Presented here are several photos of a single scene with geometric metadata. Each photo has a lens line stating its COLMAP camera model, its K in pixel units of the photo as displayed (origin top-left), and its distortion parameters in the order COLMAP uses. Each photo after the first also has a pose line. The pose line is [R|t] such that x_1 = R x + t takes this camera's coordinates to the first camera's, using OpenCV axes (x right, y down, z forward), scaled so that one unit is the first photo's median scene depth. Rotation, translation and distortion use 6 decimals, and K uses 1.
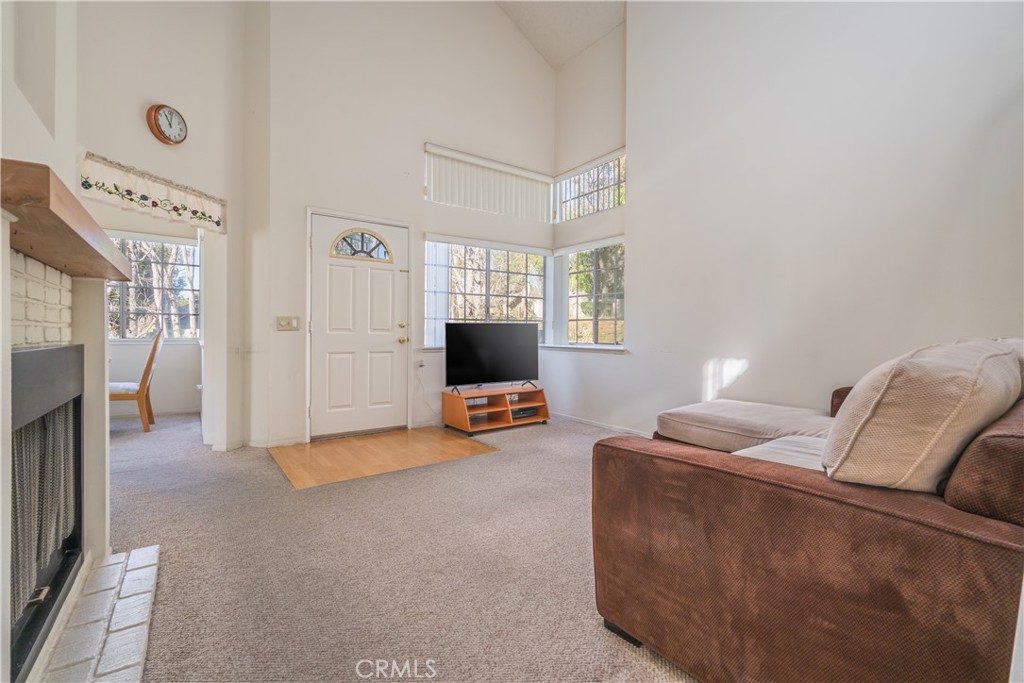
lens RADIAL K [[453.2, 0, 513.6], [0, 453.2, 340.1], [0, 0, 1]] dist [-0.001201, 0.000008]
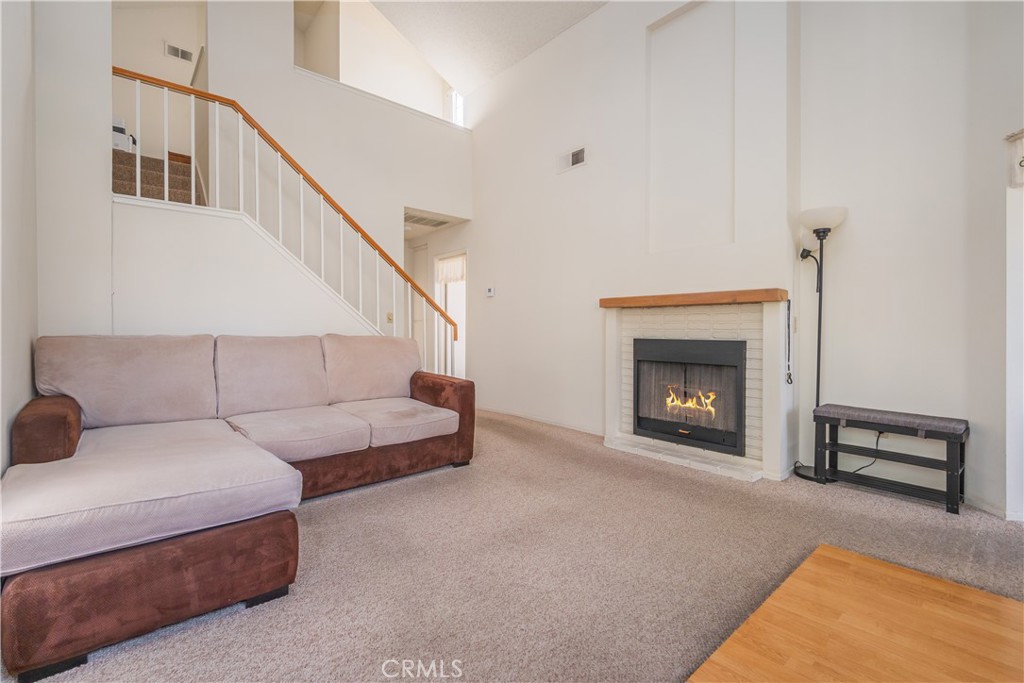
lens RADIAL K [[453.2, 0, 513.6], [0, 453.2, 340.1], [0, 0, 1]] dist [-0.001201, 0.000008]
pose [[-0.994716, -0.006805, -0.102441, 0.107261], [-0.010482, 0.999318, 0.035399, -0.030064], [0.102130, 0.036286, -0.994109, 1.593216]]
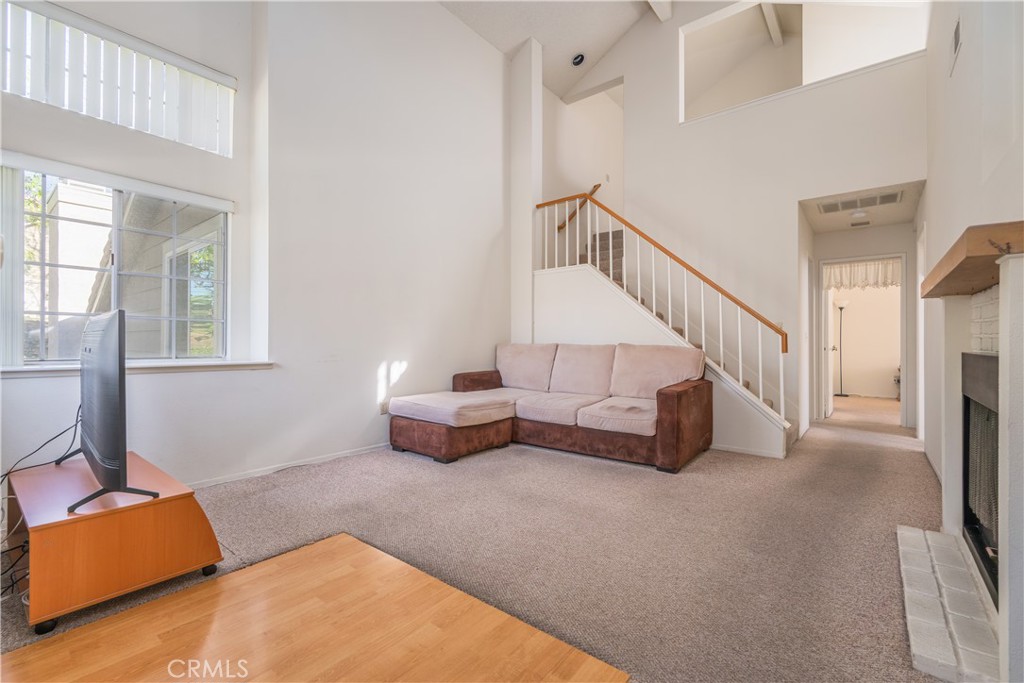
lens RADIAL K [[453.2, 0, 513.6], [0, 453.2, 340.1], [0, 0, 1]] dist [-0.001201, 0.000008]
pose [[-0.276002, -0.002535, 0.961154, -0.847462], [0.006136, 0.999971, 0.004399, -0.019634], [-0.961137, 0.007112, -0.275979, 1.173714]]
